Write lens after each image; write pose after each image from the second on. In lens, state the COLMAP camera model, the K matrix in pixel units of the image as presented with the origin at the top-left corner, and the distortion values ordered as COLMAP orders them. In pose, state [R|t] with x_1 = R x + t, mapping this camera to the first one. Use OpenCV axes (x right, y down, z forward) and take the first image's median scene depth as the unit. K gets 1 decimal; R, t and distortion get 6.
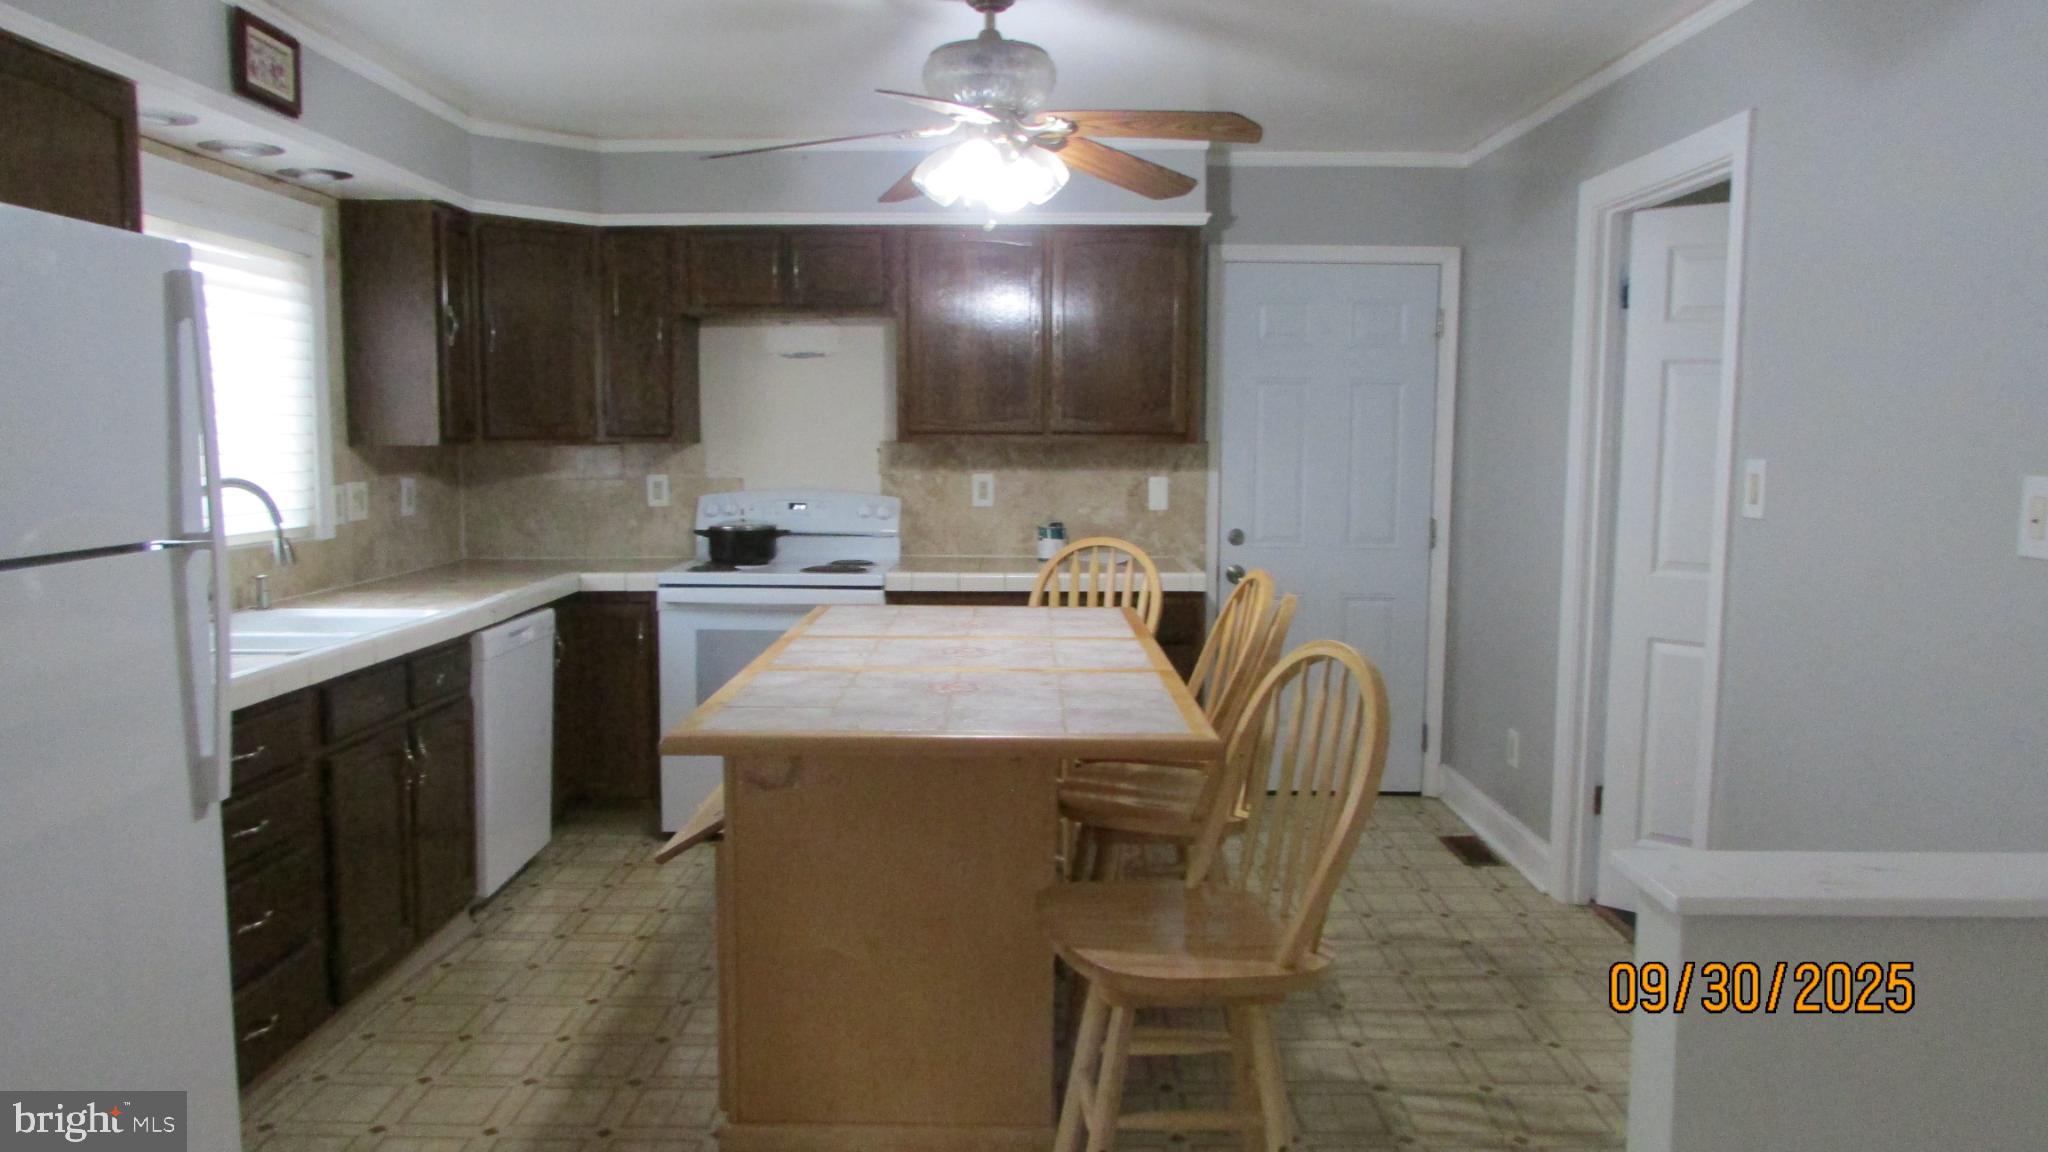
lens RADIAL K [[1463.9, 0, 1033.3], [0, 1463.9, 564.2], [0, 0, 1]] dist [-0.041578, 0.019437]
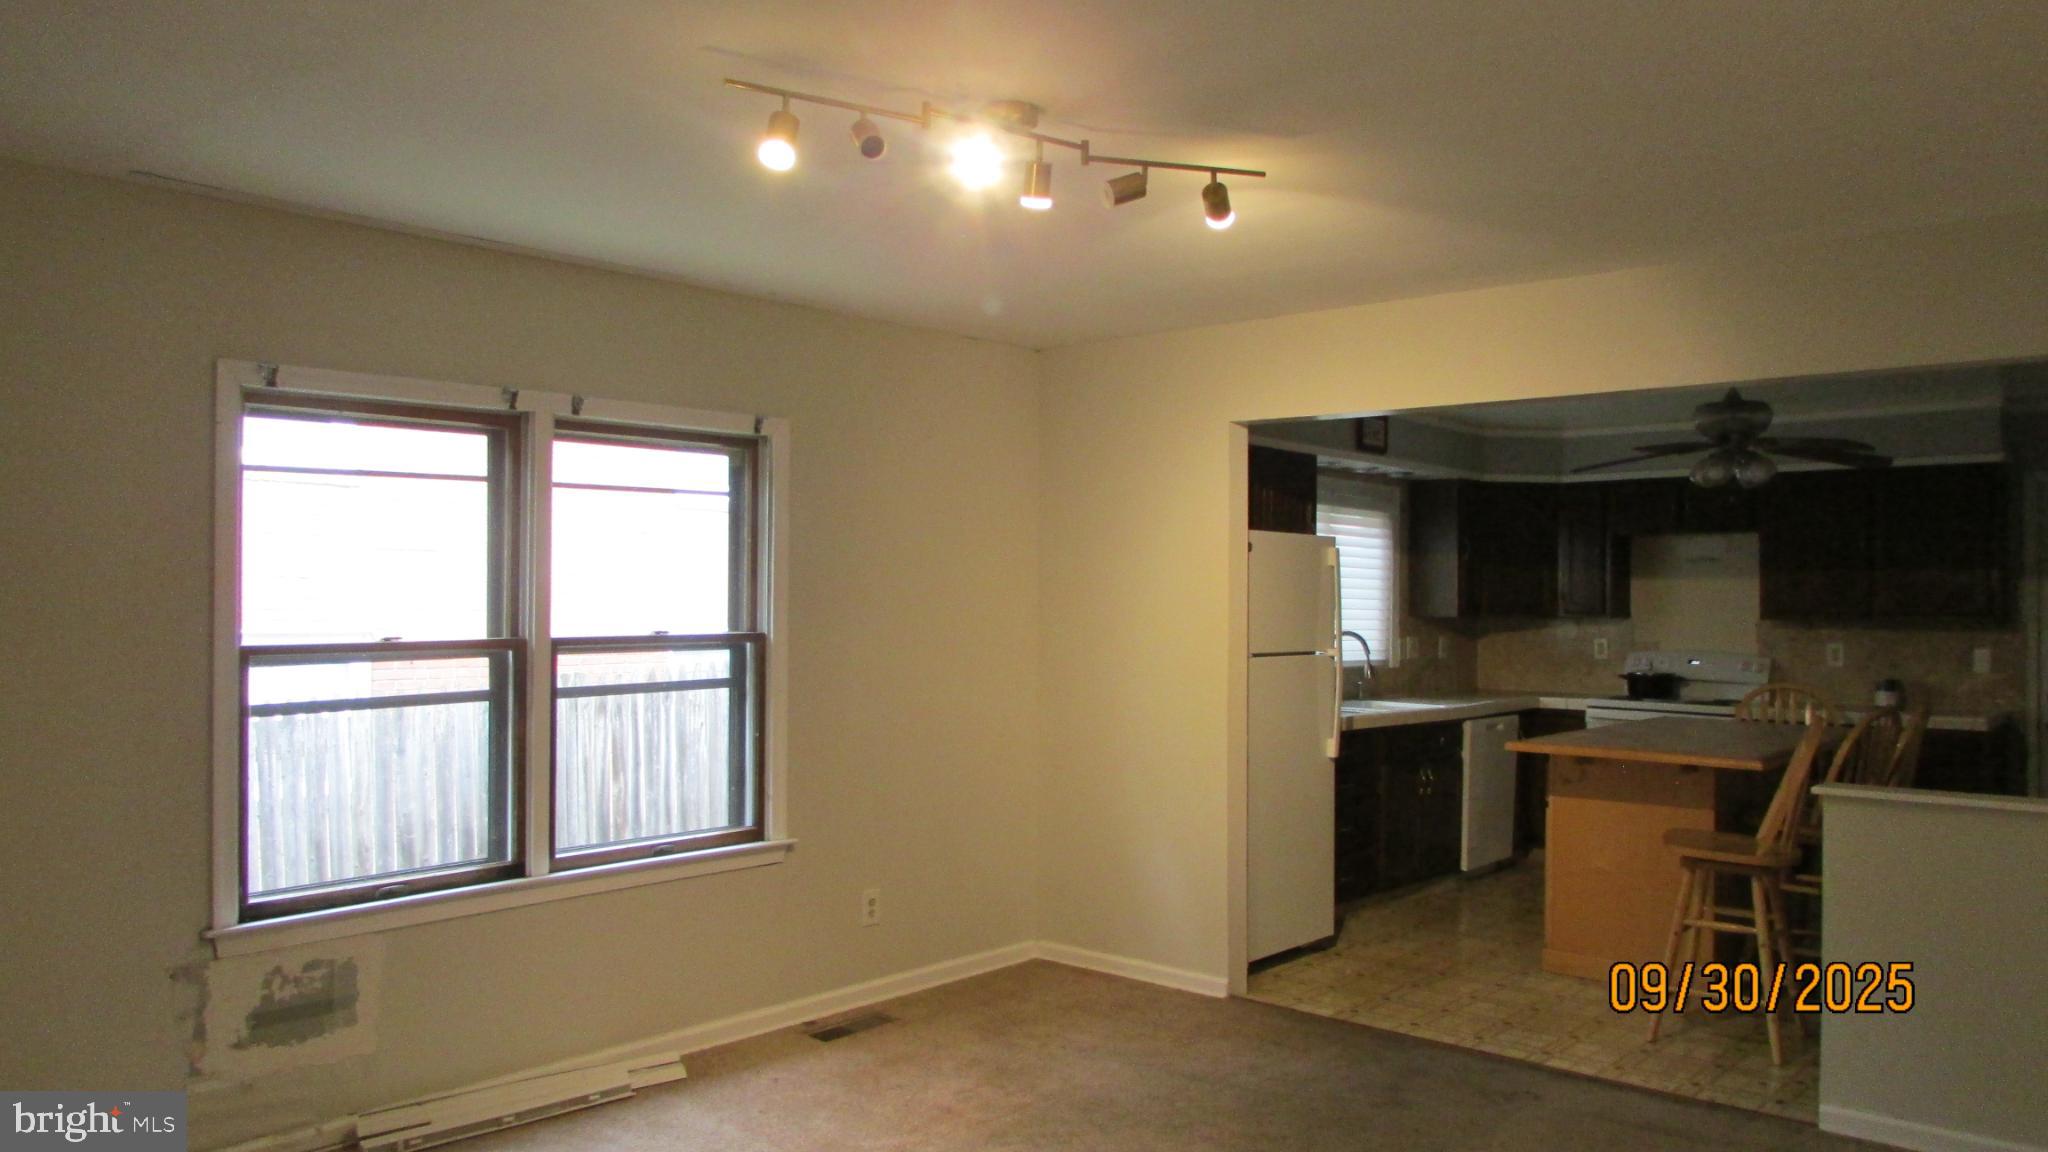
lens RADIAL K [[1463.9, 0, 1020.5], [0, 1463.9, 574.5], [0, 0, 1]] dist [-0.041578, 0.019437]
pose [[0.746538, -0.004034, -0.665331, 0.360816], [-0.066787, 0.994477, -0.080969, 0.043451], [0.661983, 0.104882, 0.742145, -0.643332]]
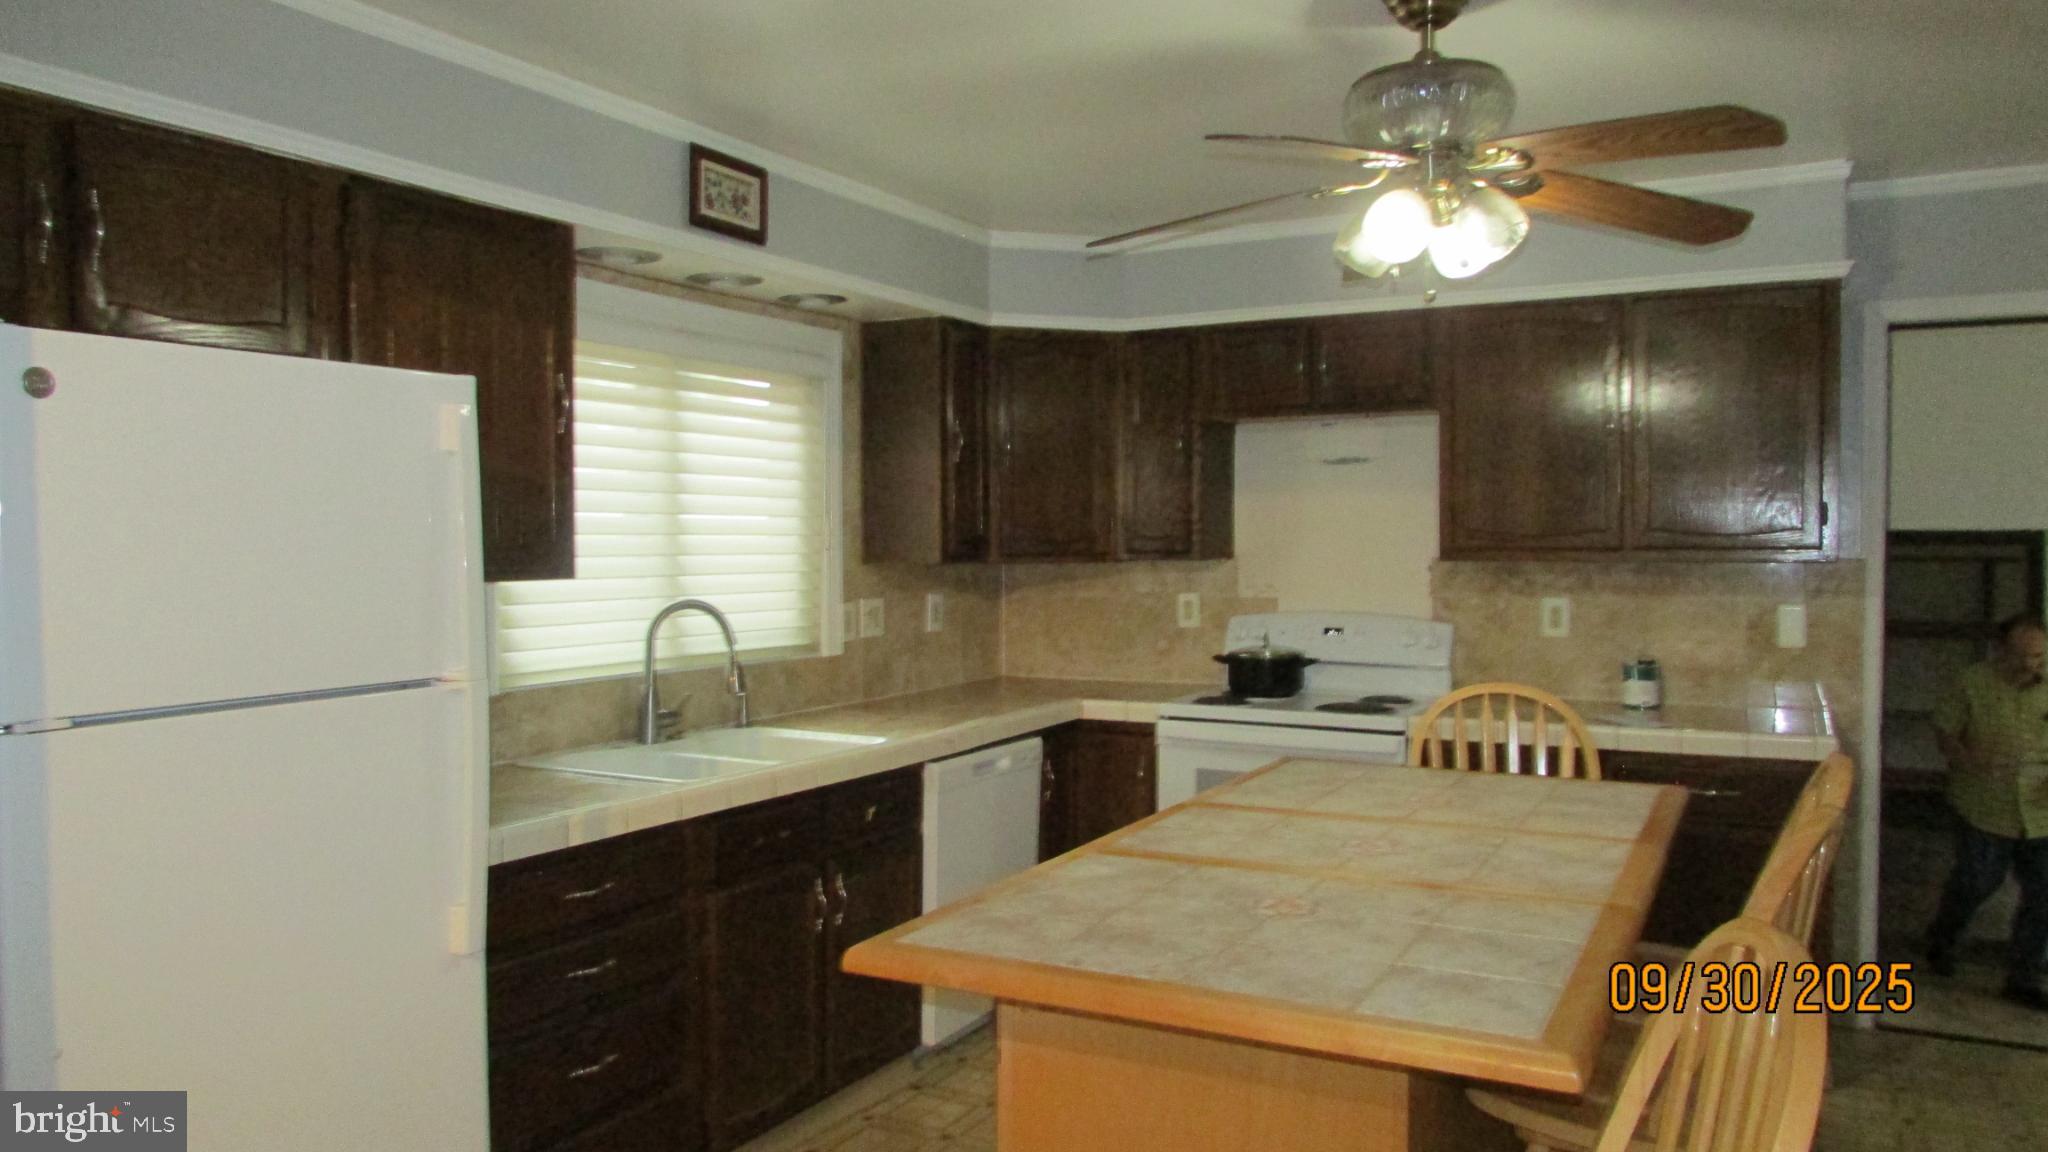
lens RADIAL K [[1463.9, 0, 1024.1], [0, 1463.9, 569.0], [0, 0, 1]] dist [-0.041578, 0.019437]
pose [[0.881974, 0.004614, -0.471275, 0.105713], [-0.035629, 0.997743, -0.056910, -0.024026], [0.469949, 0.066984, 0.880148, 0.158072]]
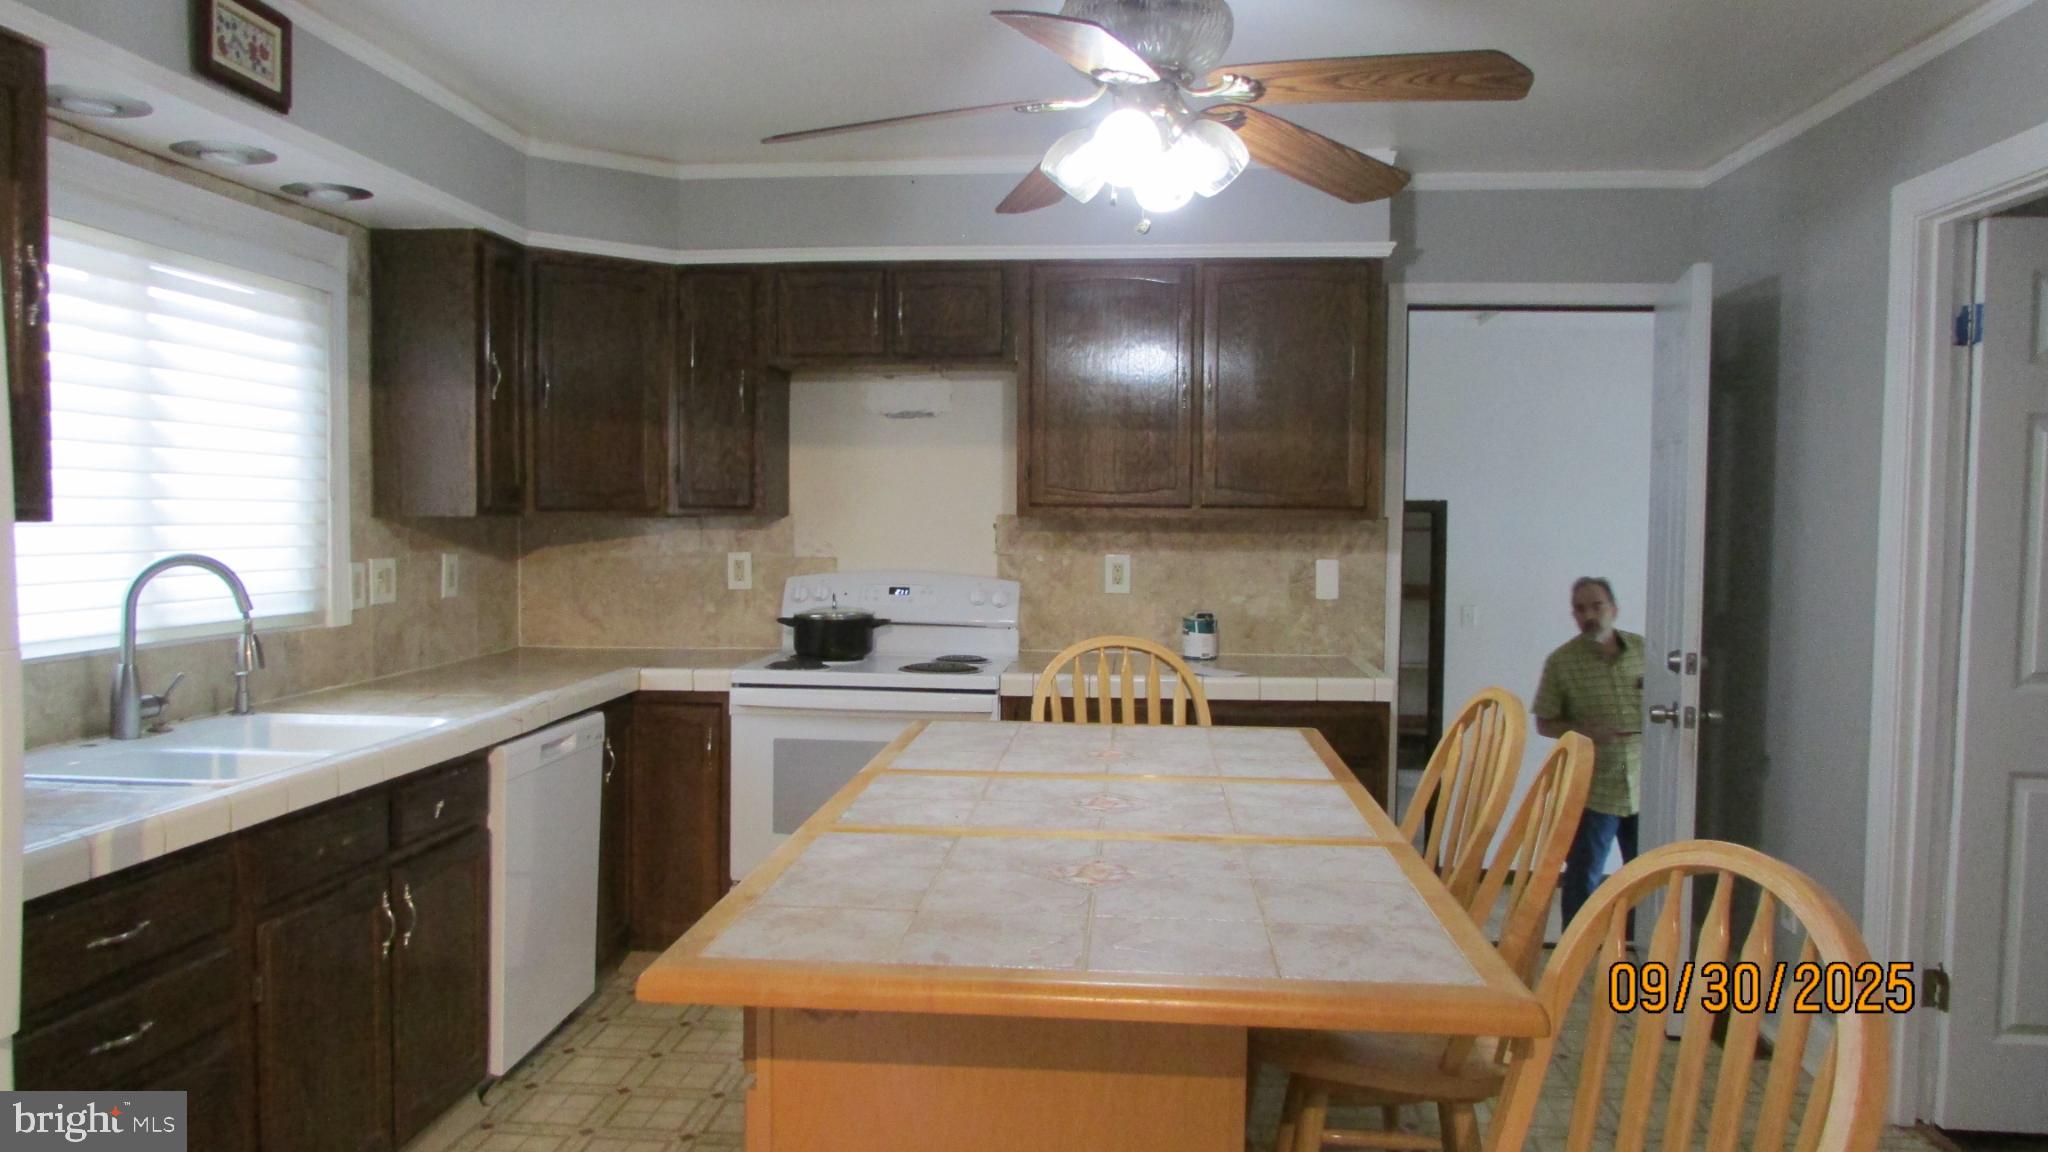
lens RADIAL K [[1463.9, 0, 1033.2], [0, 1463.9, 568.1], [0, 0, 1]] dist [-0.041578, 0.019437]
pose [[0.996644, 0.007679, -0.081499, -0.016755], [-0.011772, 0.998687, -0.049860, -0.013377], [0.081009, 0.050652, 0.995425, 0.185794]]
